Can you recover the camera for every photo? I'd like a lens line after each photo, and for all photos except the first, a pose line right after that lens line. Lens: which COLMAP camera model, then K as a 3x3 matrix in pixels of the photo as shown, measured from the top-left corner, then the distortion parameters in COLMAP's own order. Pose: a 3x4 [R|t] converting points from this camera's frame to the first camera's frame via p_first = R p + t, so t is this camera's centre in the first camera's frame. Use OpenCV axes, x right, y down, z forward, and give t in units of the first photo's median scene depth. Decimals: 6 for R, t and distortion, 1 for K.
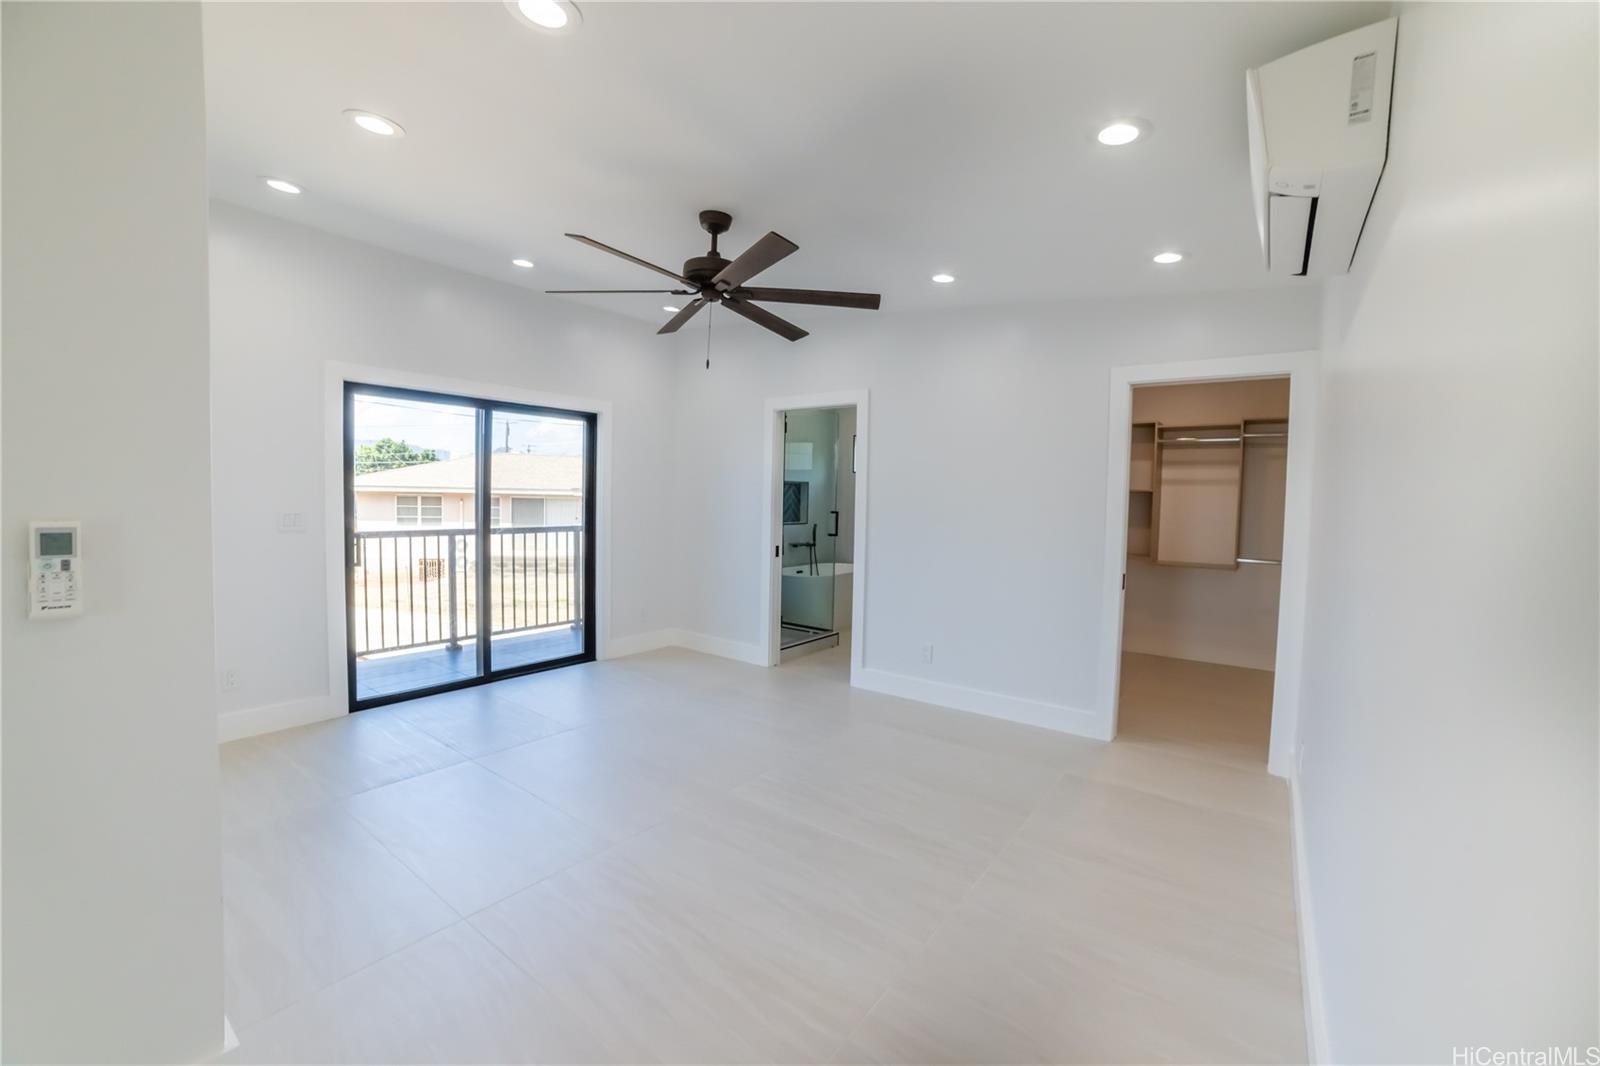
lens RADIAL K [[634.2, 0, 800.0], [0, 634.2, 533.0], [0, 0, 1]] dist [-0.099054, 0.029017]
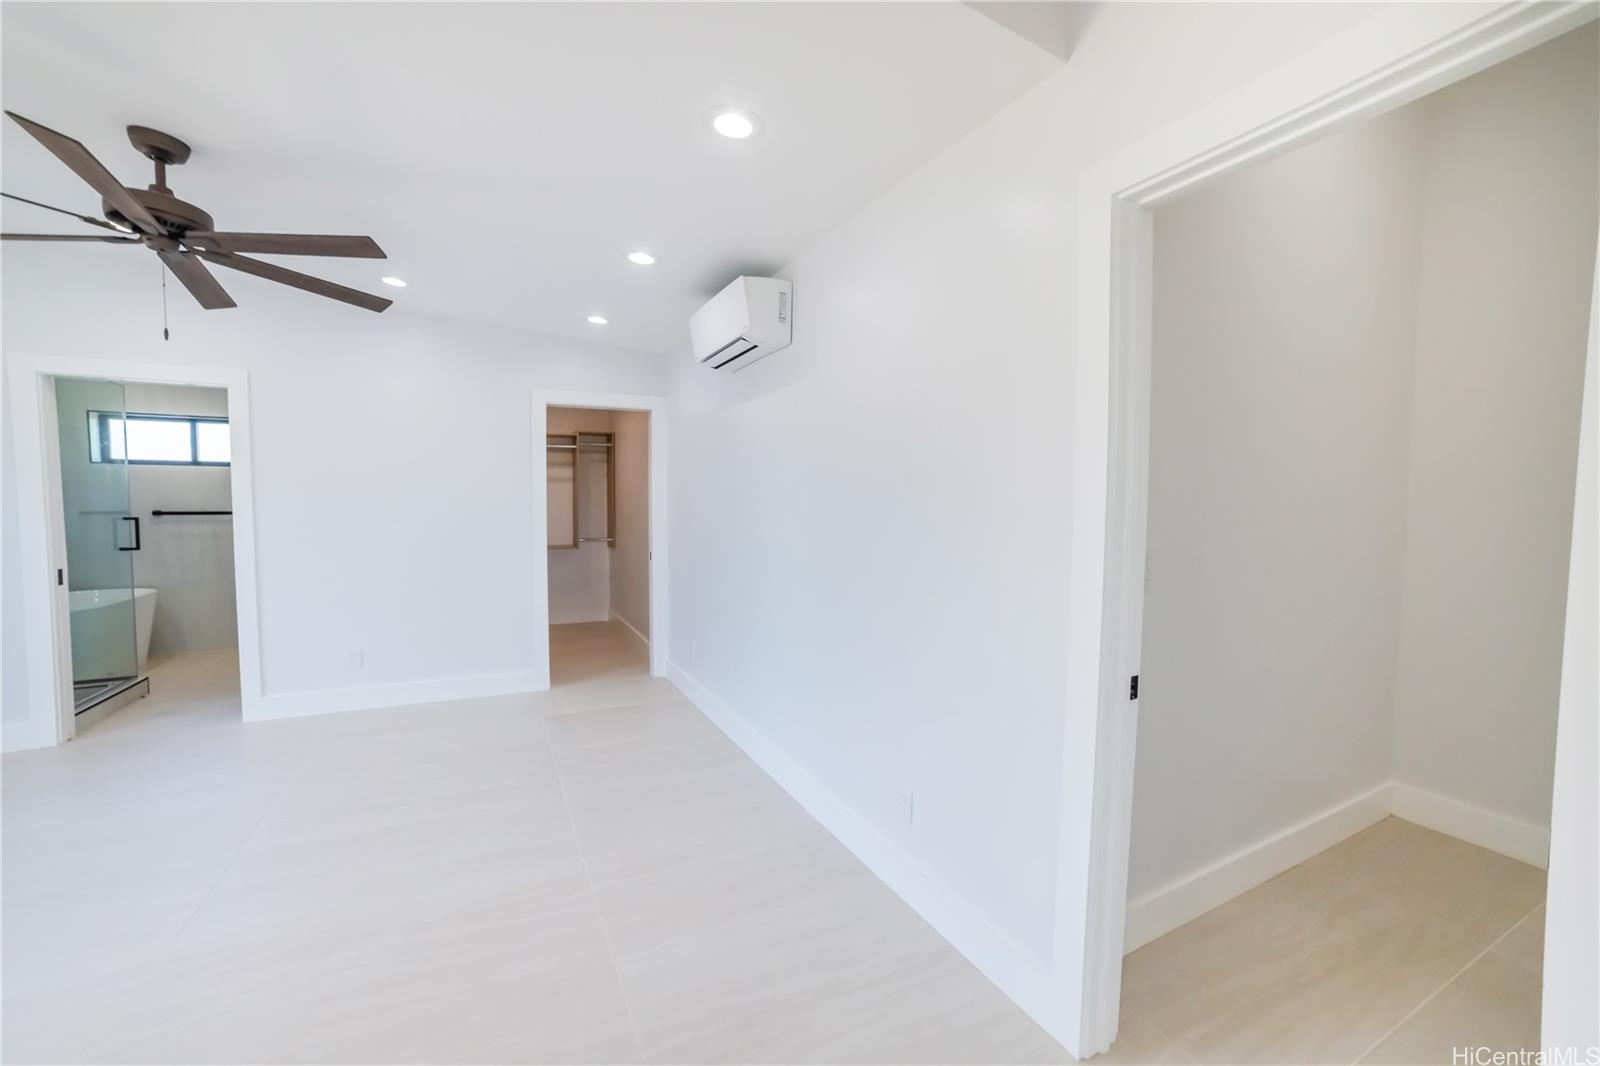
lens RADIAL K [[634.2, 0, 800.0], [0, 634.2, 533.0], [0, 0, 1]] dist [-0.099054, 0.029017]
pose [[0.438547, -0.063998, 0.896427, -0.289858], [0.053727, 0.997544, 0.044934, -0.004895], [-0.897101, 0.028457, 0.440908, -0.018111]]
